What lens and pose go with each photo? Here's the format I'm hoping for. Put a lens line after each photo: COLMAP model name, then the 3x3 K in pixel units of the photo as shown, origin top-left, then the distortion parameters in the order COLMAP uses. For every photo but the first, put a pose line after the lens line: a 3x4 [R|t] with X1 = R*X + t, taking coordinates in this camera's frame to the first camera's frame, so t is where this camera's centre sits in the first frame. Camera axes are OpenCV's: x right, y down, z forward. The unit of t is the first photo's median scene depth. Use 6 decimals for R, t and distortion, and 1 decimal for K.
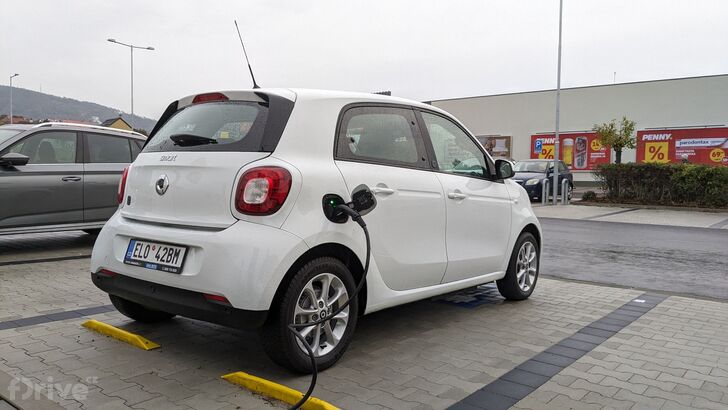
lens RADIAL K [[573.8, 0, 361.7], [0, 573.8, 206.7], [0, 0, 1]] dist [0.030416, -0.014727]
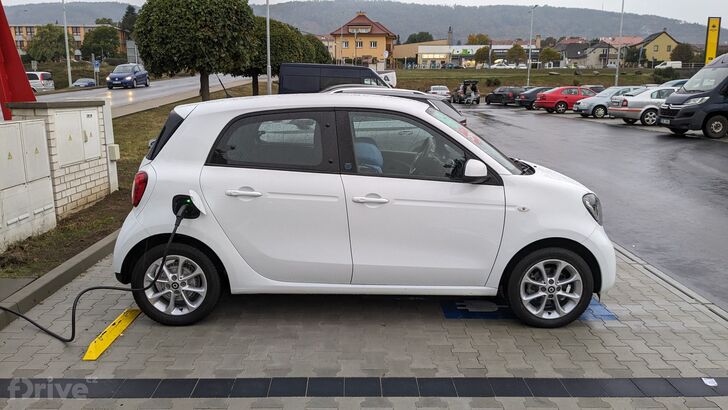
lens RADIAL K [[573.8, 0, 366.7], [0, 573.8, 206.4], [0, 0, 1]] dist [0.030416, -0.014727]
pose [[0.646213, 0.138669, -0.750453, 0.907447], [-0.033471, 0.987557, 0.153659, -0.160149], [0.762423, -0.074177, 0.642813, 0.383962]]
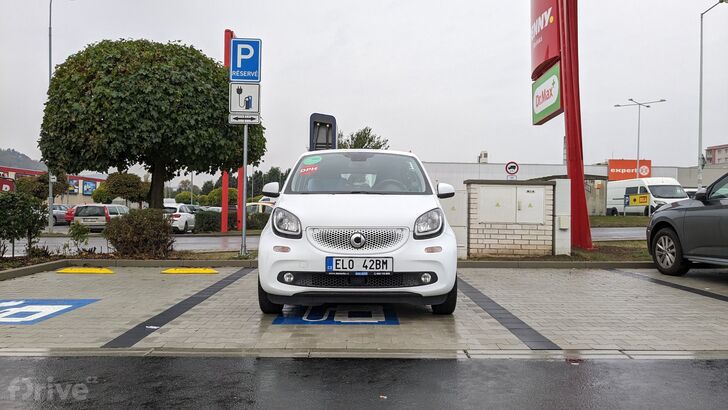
lens RADIAL K [[573.8, 0, 357.7], [0, 573.8, 199.8], [0, 0, 1]] dist [0.030416, -0.014727]
pose [[-0.764590, -0.035528, -0.643537, 1.070211], [-0.055669, 0.998388, 0.011022, -0.079096], [0.642108, 0.044252, -0.765336, 2.421044]]
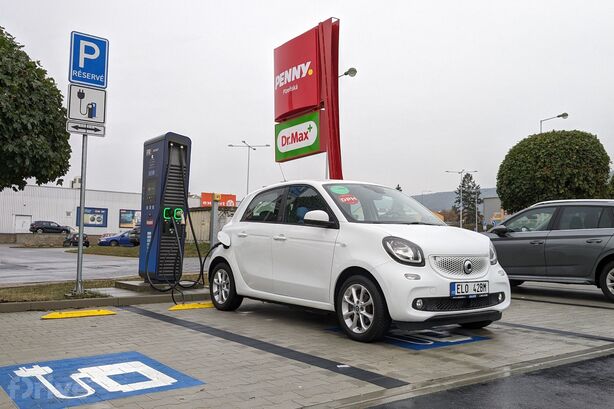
lens RADIAL K [[571.9, 0, 312.8], [0, 571.9, 202.9], [0, 0, 1]] dist [0.019988, 0.000000]
pose [[-0.218662, -0.089069, -0.971727, 1.690827], [-0.068879, 0.994750, -0.075680, -0.003926], [0.973367, 0.050383, -0.223649, 1.451734]]
